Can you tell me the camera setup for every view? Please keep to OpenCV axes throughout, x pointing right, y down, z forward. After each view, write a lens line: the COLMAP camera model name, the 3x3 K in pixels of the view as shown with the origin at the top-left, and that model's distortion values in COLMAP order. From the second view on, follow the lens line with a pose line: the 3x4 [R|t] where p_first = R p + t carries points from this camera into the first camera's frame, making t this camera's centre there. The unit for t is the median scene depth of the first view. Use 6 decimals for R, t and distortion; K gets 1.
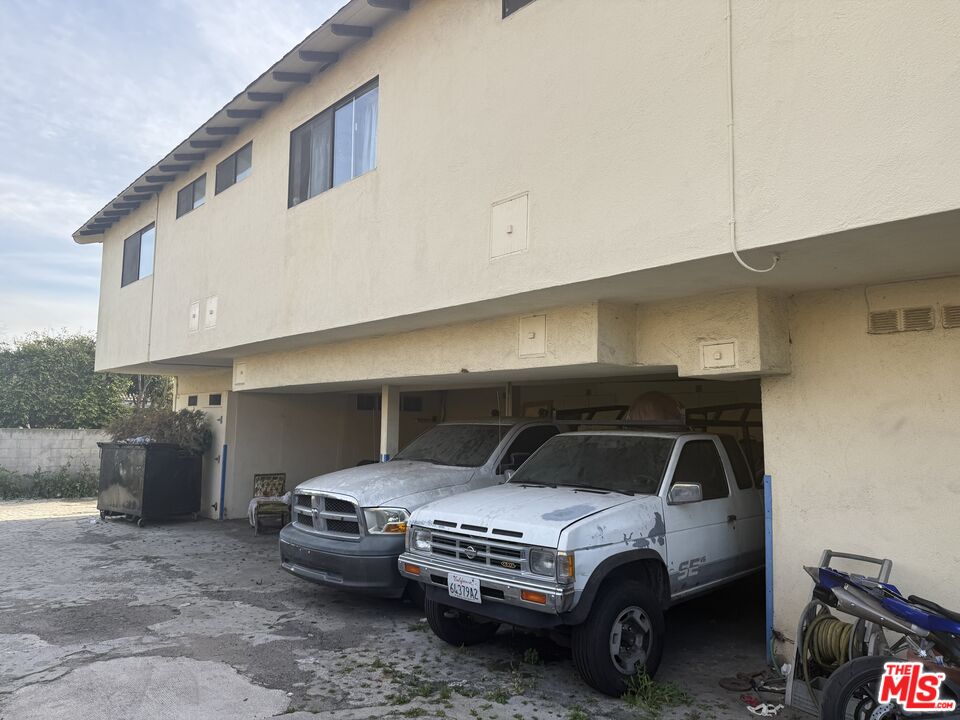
lens RADIAL K [[682.6, 0, 498.8], [0, 682.6, 367.4], [0, 0, 1]] dist [0.110071, -0.207909]
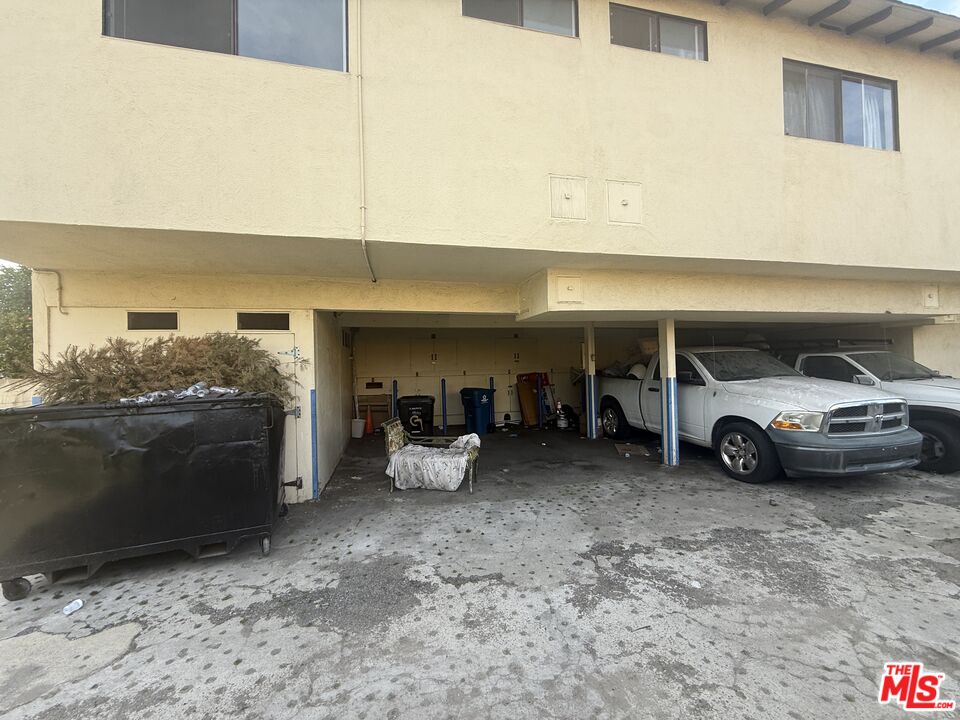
lens RADIAL K [[383.4, 0, 477.0], [0, 383.4, 363.0], [0, 0, 1]] dist [-0.000996, 0.000206]
pose [[0.504974, -0.014032, 0.863020, -1.076626], [-0.046431, 0.997978, 0.043394, 0.106032], [-0.861885, -0.061984, 0.503302, 1.142191]]
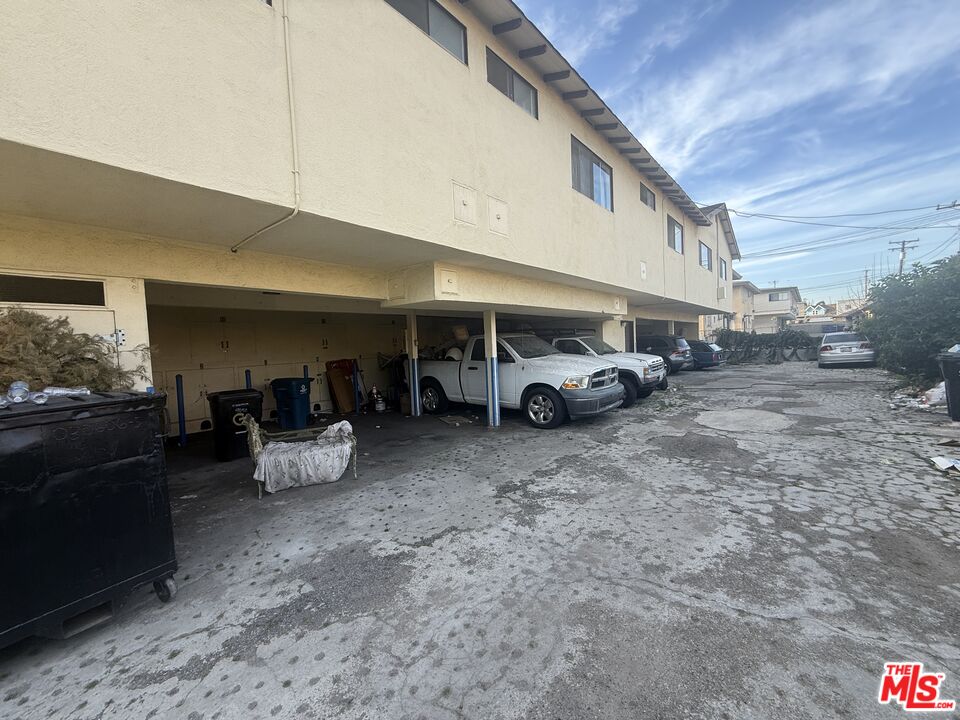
lens RADIAL K [[383.4, 0, 477.0], [0, 383.4, 363.0], [0, 0, 1]] dist [-0.000996, 0.000206]
pose [[-0.105242, -0.051689, 0.993102, -1.180360], [-0.041533, 0.998005, 0.047543, 0.121047], [-0.993579, -0.036243, -0.107179, 1.342873]]
